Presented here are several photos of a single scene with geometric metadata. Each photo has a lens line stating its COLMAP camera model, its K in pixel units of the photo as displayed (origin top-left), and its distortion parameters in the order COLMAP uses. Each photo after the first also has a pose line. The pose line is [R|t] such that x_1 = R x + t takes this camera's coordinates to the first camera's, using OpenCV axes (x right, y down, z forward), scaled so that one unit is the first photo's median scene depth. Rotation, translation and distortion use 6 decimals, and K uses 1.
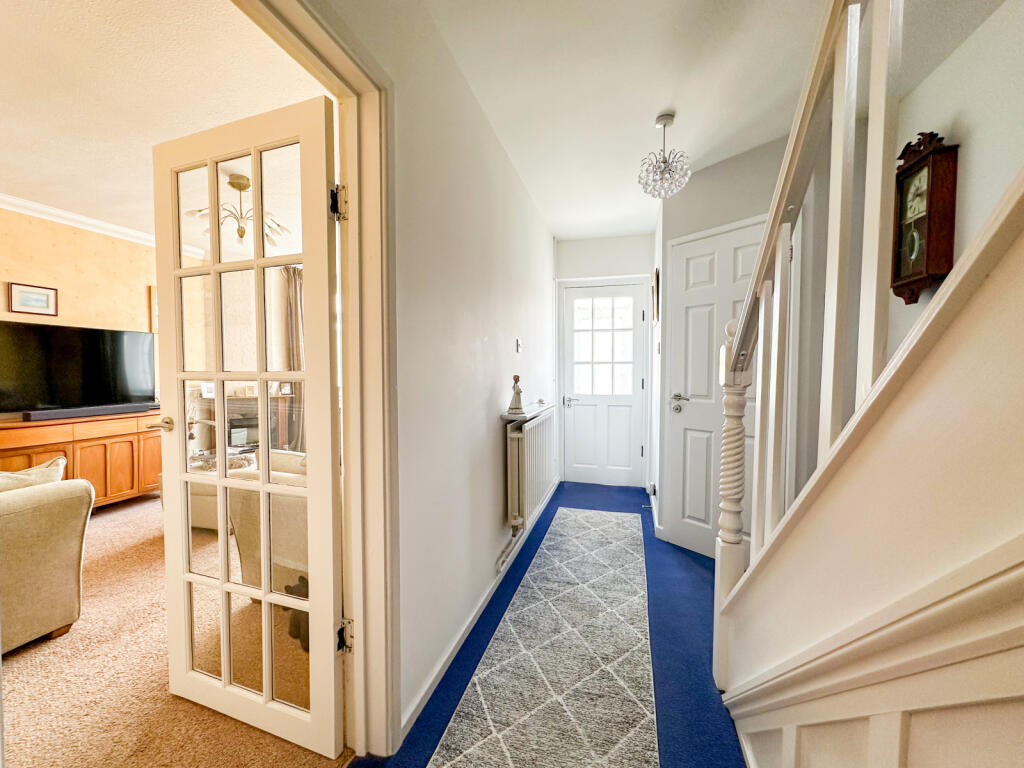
lens RADIAL K [[417.8, 0, 512.0], [0, 417.8, 384.0], [0, 0, 1]] dist [-0.001355, -0.000437]
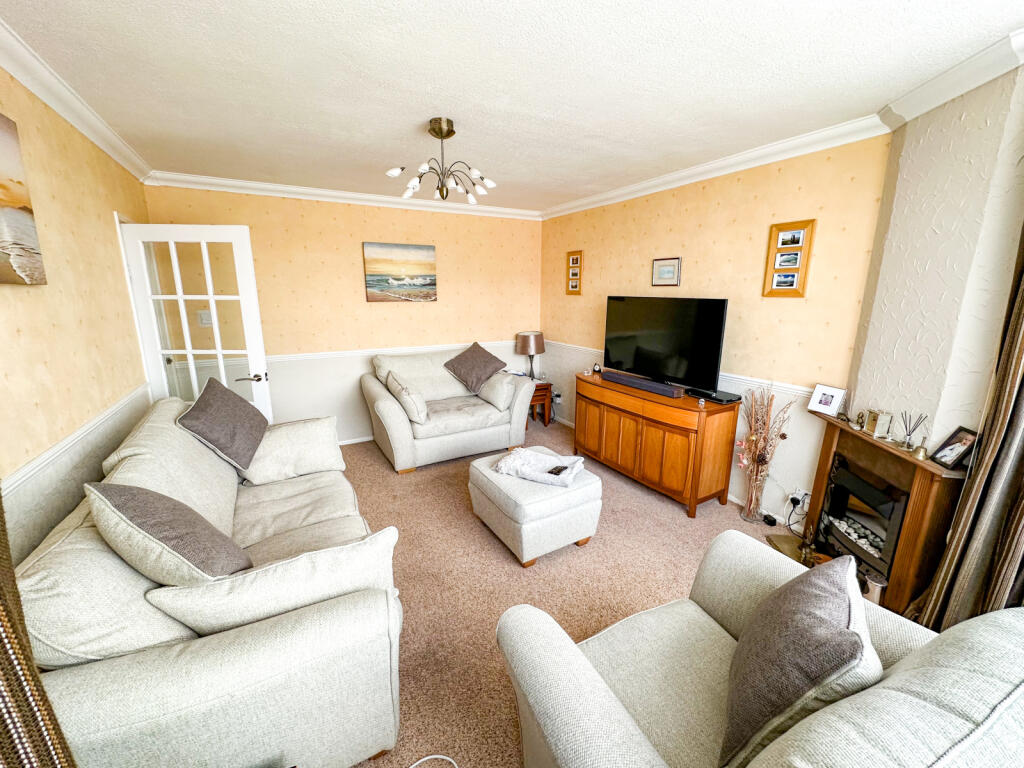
lens RADIAL K [[417.8, 0, 512.0], [0, 417.8, 384.0], [0, 0, 1]] dist [-0.001355, -0.000437]
pose [[-0.710272, 0.153140, -0.687067, -0.082223], [-0.026667, 0.969495, 0.243658, -0.161658], [0.703422, 0.191385, -0.684521, 1.405941]]
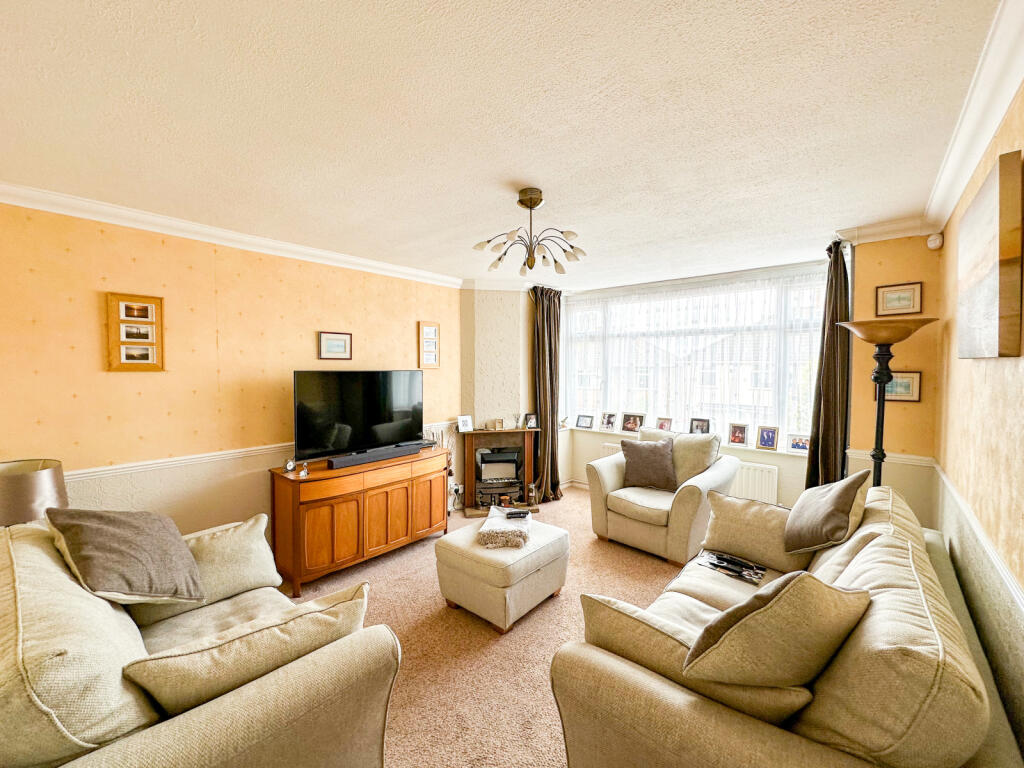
lens RADIAL K [[417.8, 0, 512.0], [0, 417.8, 384.0], [0, 0, 1]] dist [-0.001355, -0.000437]
pose [[0.903264, 0.016788, -0.428757, -0.271339], [-0.014274, 0.999857, 0.009077, -0.112741], [0.428848, -0.002079, 0.903374, 0.221215]]
